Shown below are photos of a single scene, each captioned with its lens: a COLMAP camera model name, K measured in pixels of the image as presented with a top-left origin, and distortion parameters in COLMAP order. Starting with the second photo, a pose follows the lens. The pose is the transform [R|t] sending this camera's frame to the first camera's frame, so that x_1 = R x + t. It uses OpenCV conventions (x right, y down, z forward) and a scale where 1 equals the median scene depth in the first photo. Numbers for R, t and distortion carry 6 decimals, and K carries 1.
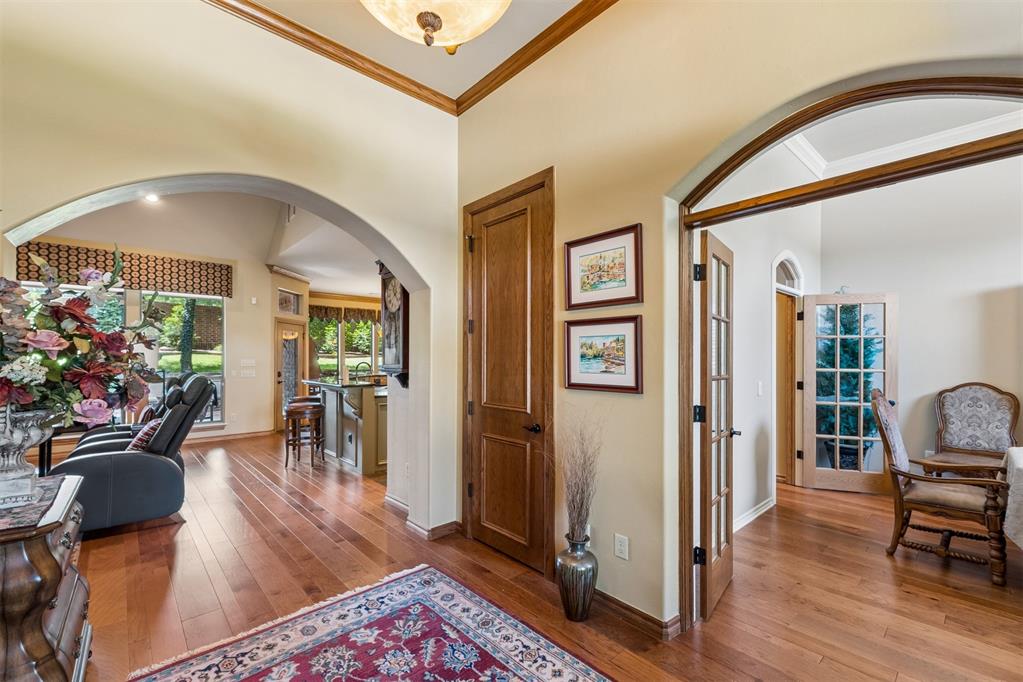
lens RADIAL K [[430.6, 0, 508.9], [0, 430.6, 358.1], [0, 0, 1]] dist [0.000892, 0.000084]
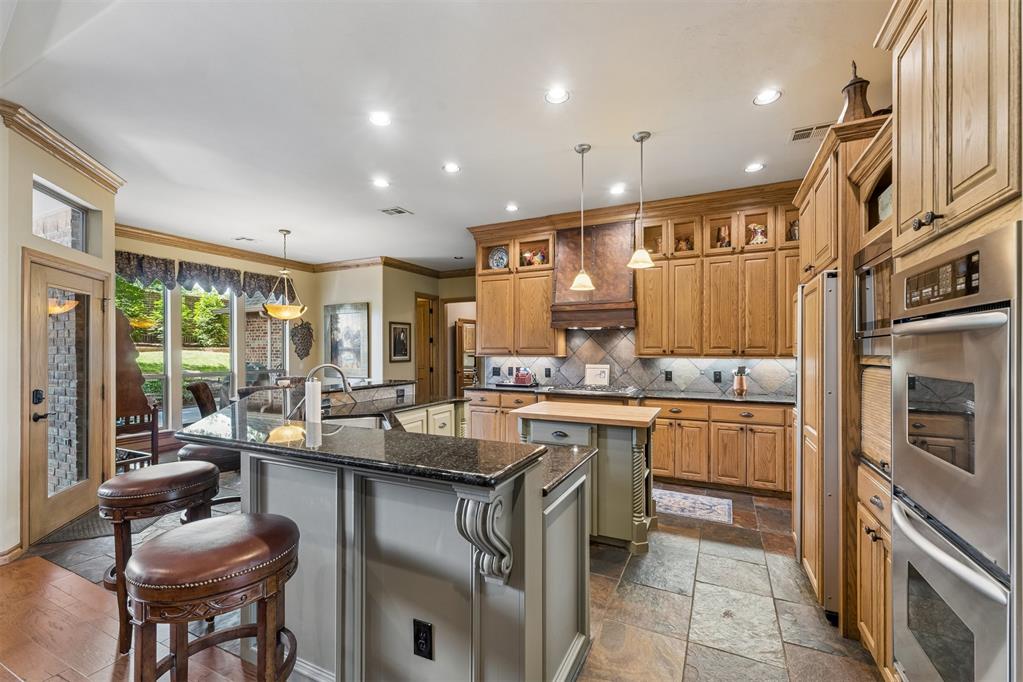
lens RADIAL K [[430.5, 0, 514.1], [0, 430.5, 353.0], [0, 0, 1]] dist [0.002120, 0.000411]
pose [[0.925392, -0.003326, 0.378996, -0.962073], [0.000695, 0.999975, 0.007080, -0.017801], [-0.379010, -0.006288, 0.925371, 1.618272]]
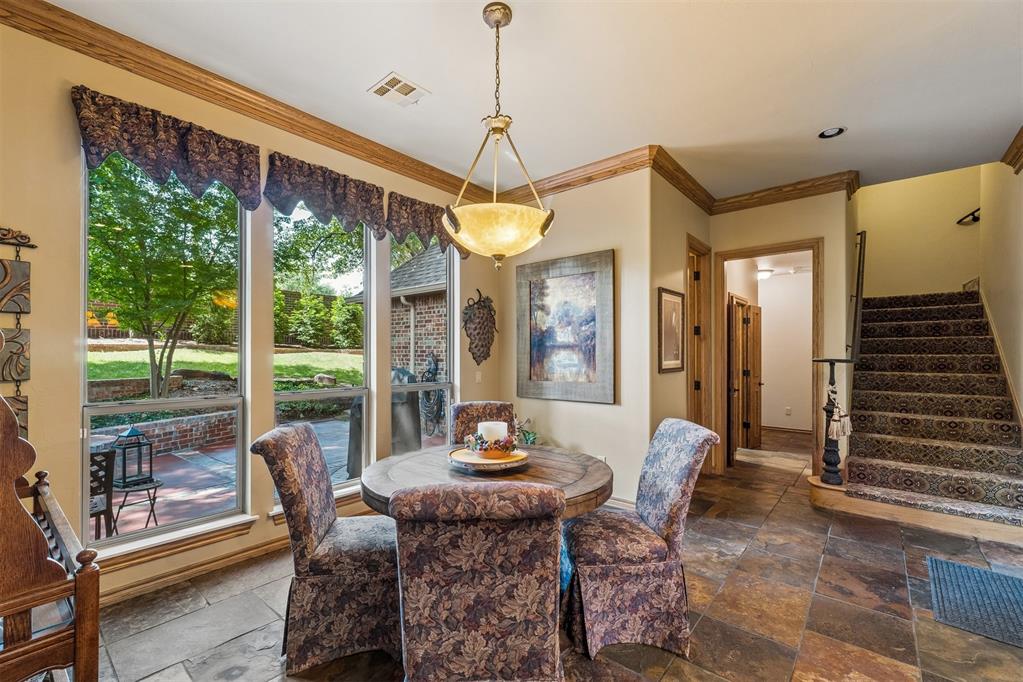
lens RADIAL K [[430.5, 0, 514.1], [0, 430.5, 353.0], [0, 0, 1]] dist [0.002120, 0.000411]
pose [[0.990261, 0.002682, 0.139196, -1.342327], [-0.002373, 0.999994, -0.002382, 0.010604], [-0.139202, 0.002028, 0.990262, 3.568843]]
